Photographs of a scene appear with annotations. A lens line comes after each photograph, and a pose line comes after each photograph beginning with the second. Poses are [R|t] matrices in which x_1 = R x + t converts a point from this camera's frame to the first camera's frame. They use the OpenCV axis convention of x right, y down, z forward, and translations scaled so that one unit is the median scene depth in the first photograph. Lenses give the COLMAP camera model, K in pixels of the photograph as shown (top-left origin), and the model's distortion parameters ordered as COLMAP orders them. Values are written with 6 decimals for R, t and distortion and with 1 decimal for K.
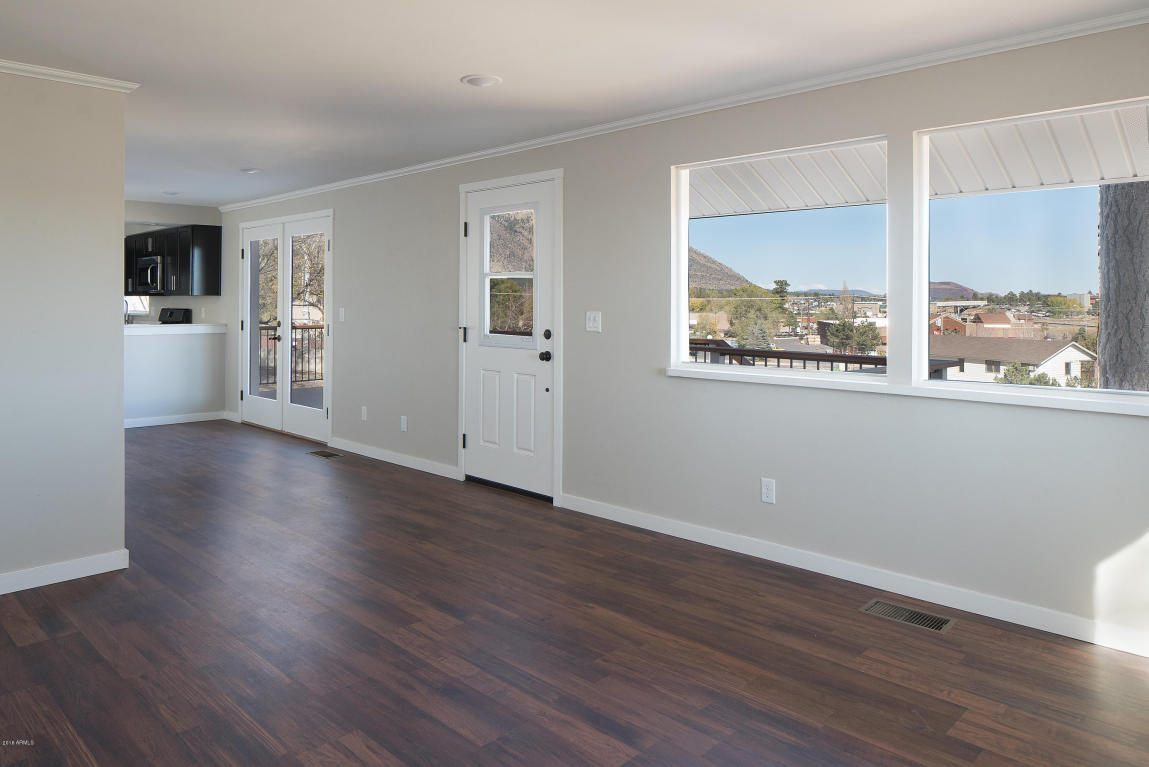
lens RADIAL K [[787.9, 0, 562.0], [0, 787.9, 296.6], [0, 0, 1]] dist [-0.010095, -0.002606]
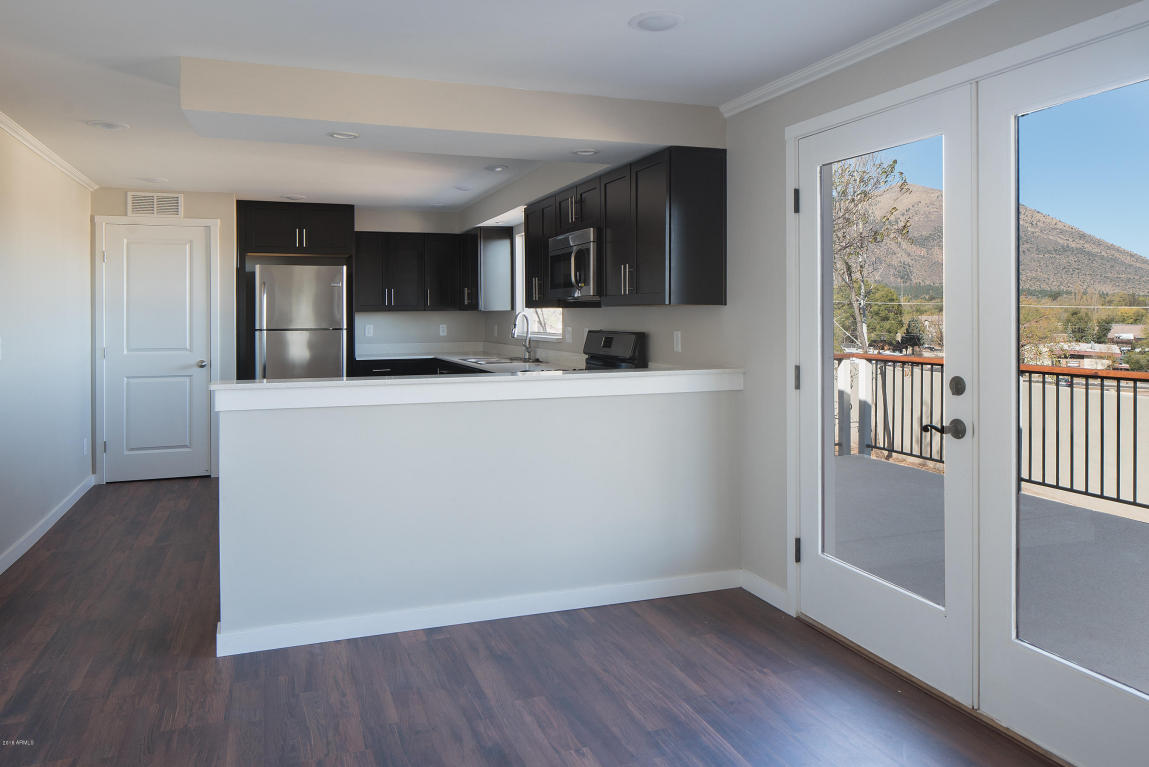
lens RADIAL K [[812.0, 0, 572.5], [0, 812.0, 317.1], [0, 0, 1]] dist [-0.007594, -0.003788]
pose [[0.910422, -0.003524, -0.413666, -0.312928], [0.008385, 0.999915, 0.009935, 0.000096], [0.413596, -0.012514, 0.910374, 0.527205]]
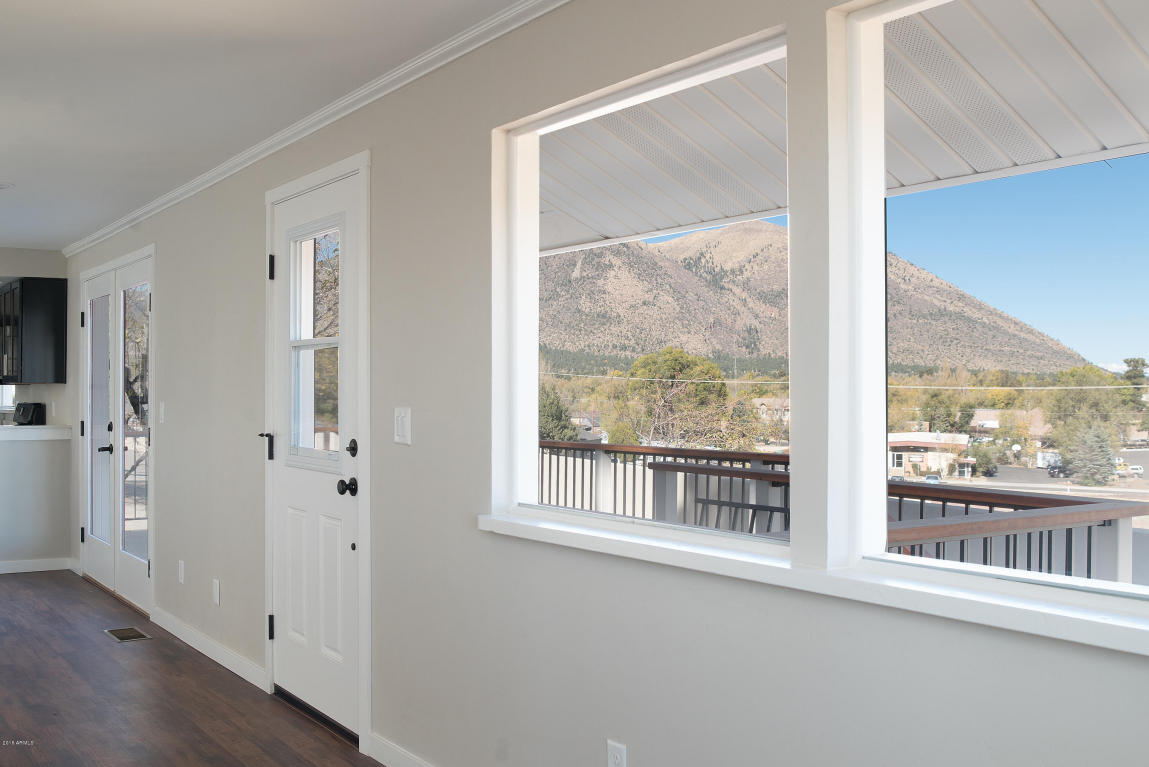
lens RADIAL K [[1167.4, 0, 574.5], [0, 1167.4, 383.5], [0, 0, 1]] dist [-0.064804, -0.006356]
pose [[0.982797, -0.003838, -0.184647, 0.161609], [0.003491, 0.999991, -0.002207, 0.002551], [0.184654, 0.001524, 0.982802, 0.118801]]
